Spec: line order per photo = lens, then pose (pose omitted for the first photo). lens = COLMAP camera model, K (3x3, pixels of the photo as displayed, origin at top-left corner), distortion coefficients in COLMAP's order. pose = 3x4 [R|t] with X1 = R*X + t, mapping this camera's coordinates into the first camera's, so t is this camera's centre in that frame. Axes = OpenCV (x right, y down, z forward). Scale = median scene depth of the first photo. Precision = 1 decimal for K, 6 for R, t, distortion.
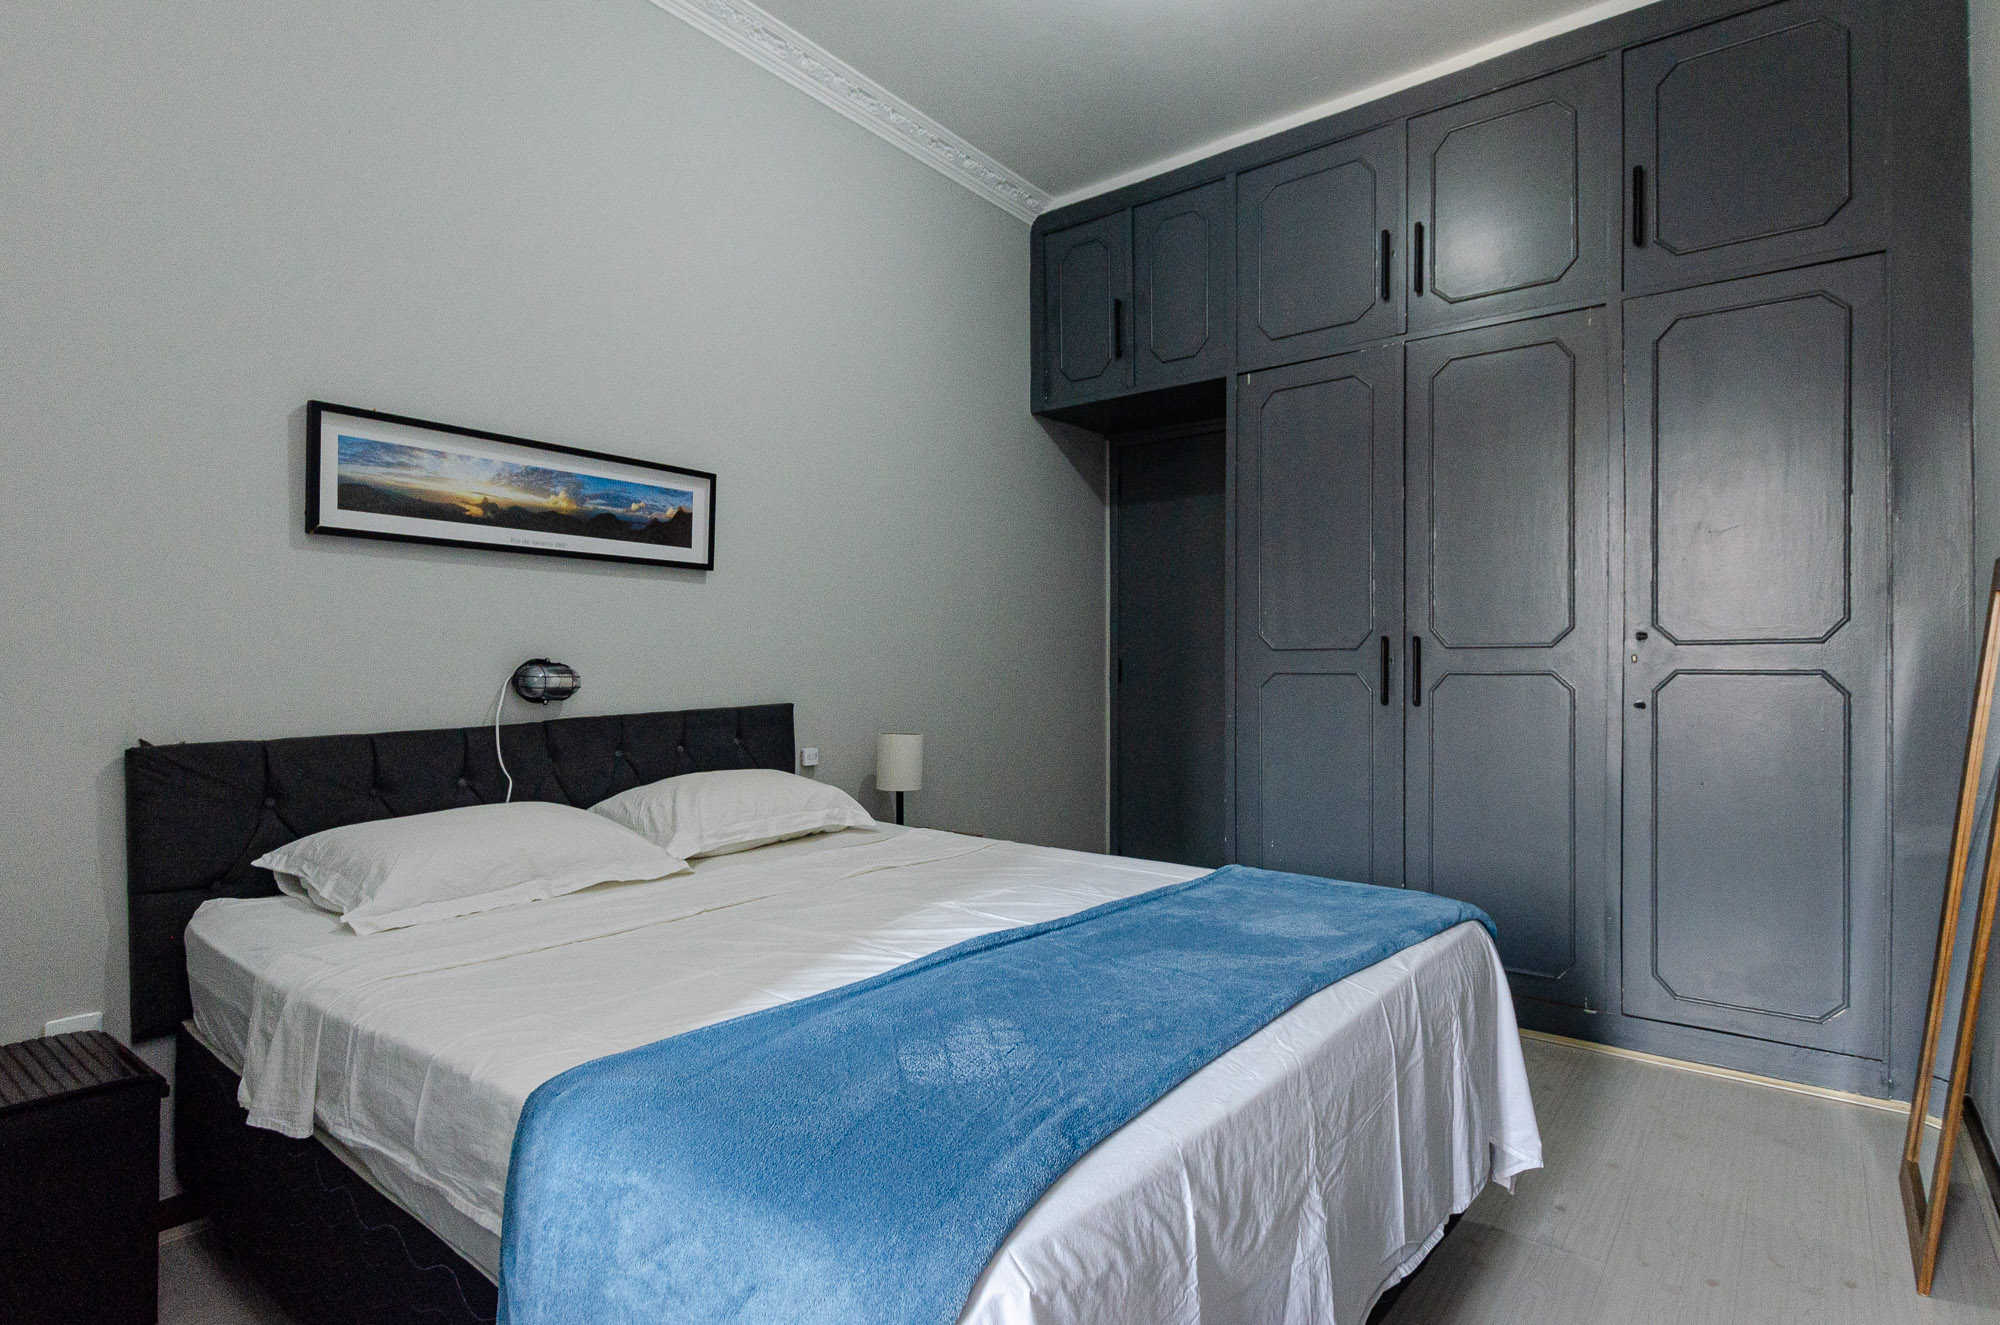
lens RADIAL K [[988.7, 0, 999.0], [0, 988.7, 659.7], [0, 0, 1]] dist [0.000090, -0.000114]
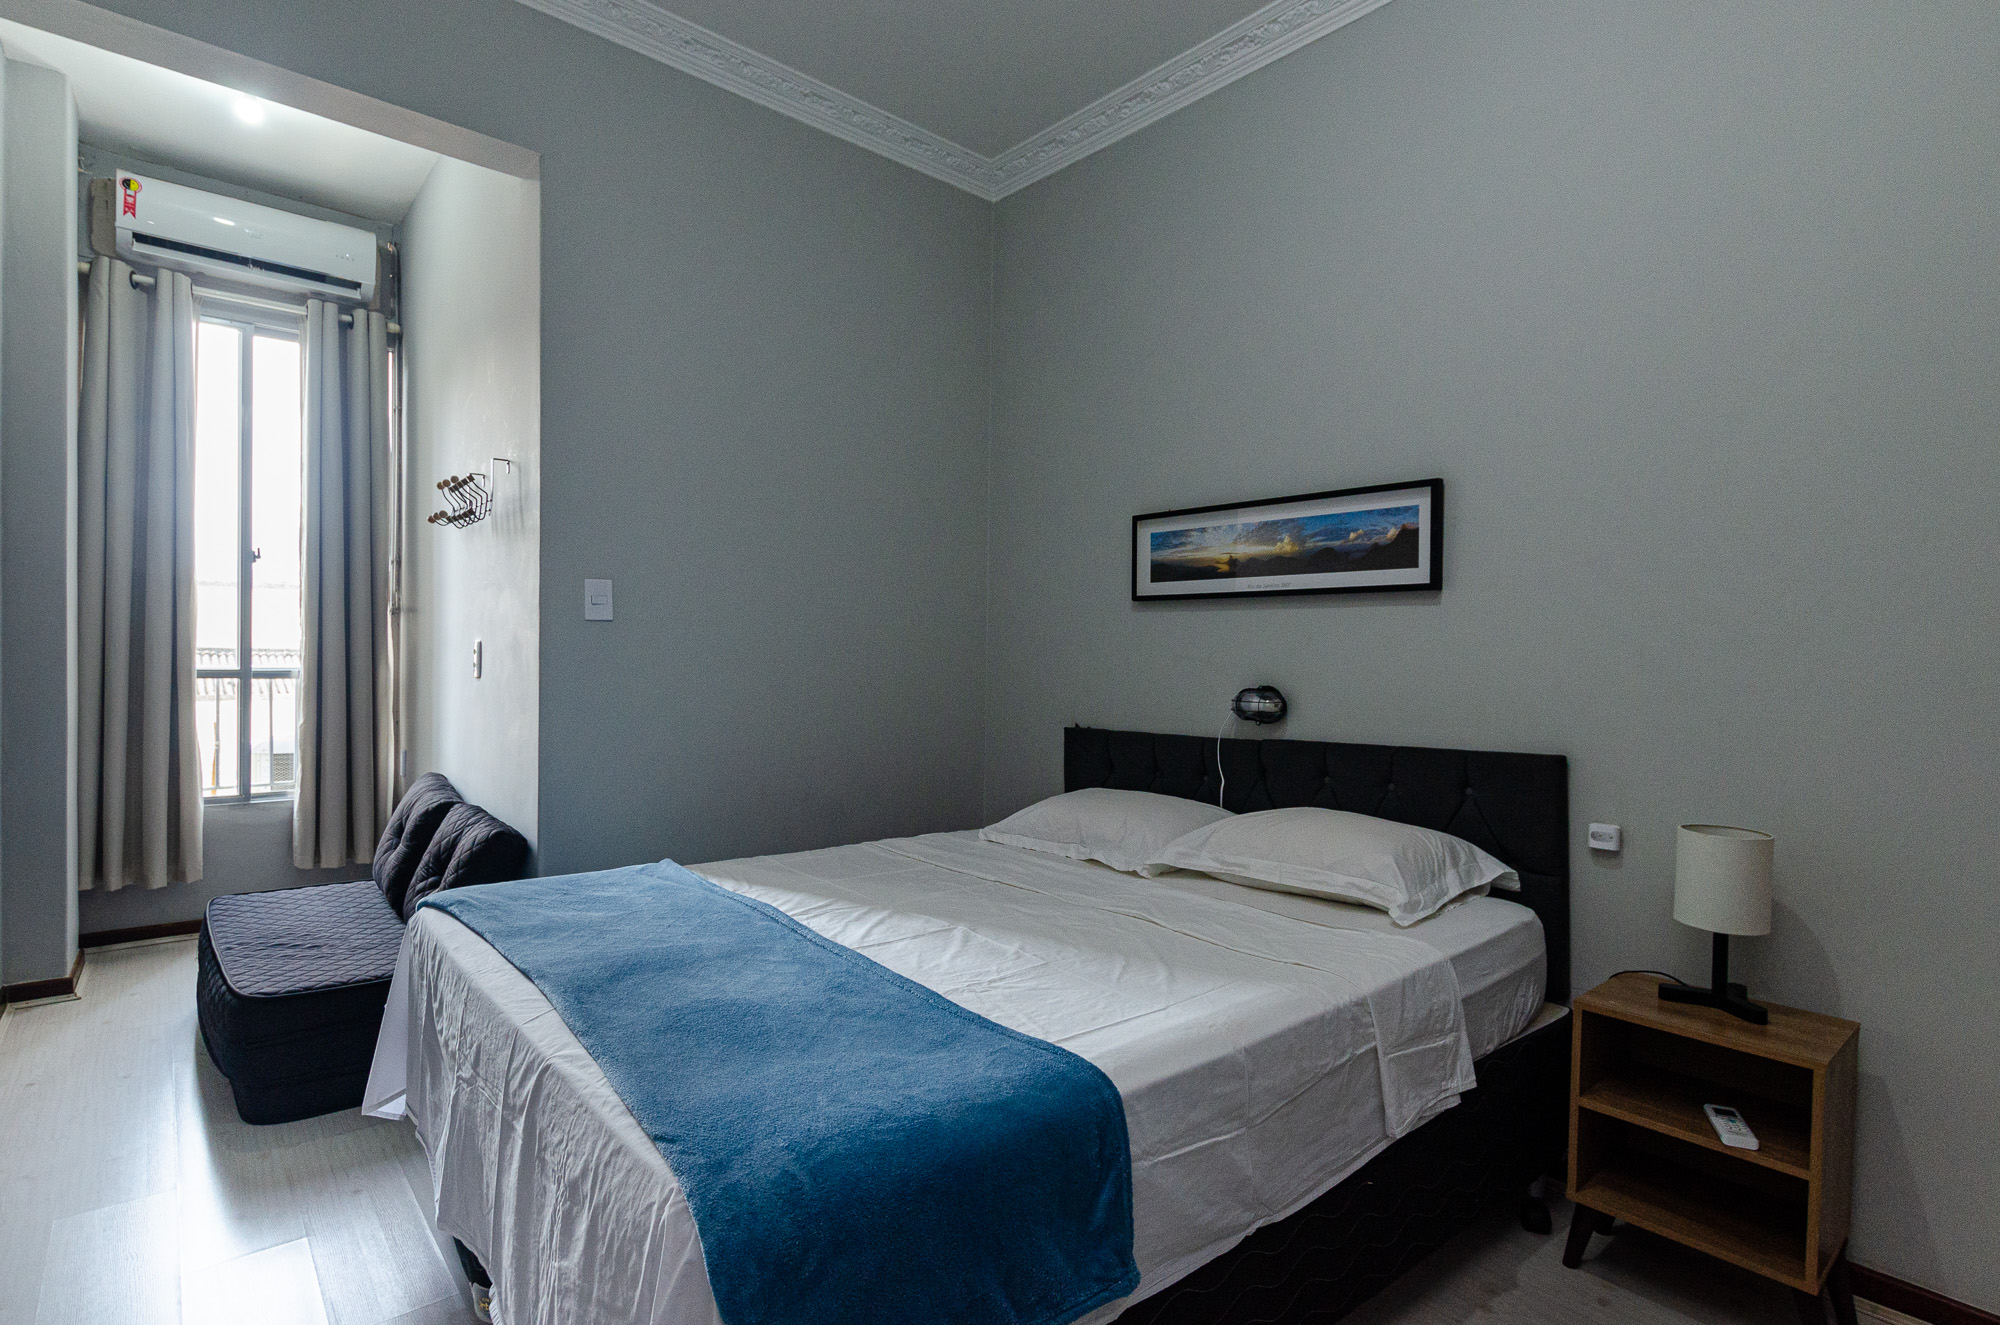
lens RADIAL K [[988.7, 0, 1007.7], [0, 988.7, 666.9], [0, 0, 1]] dist [0.000090, -0.000114]
pose [[-0.203614, 0.006549, -0.979029, 0.727404], [-0.015297, 0.999834, 0.009870, -0.030072], [0.978932, 0.016985, -0.203480, 0.934196]]
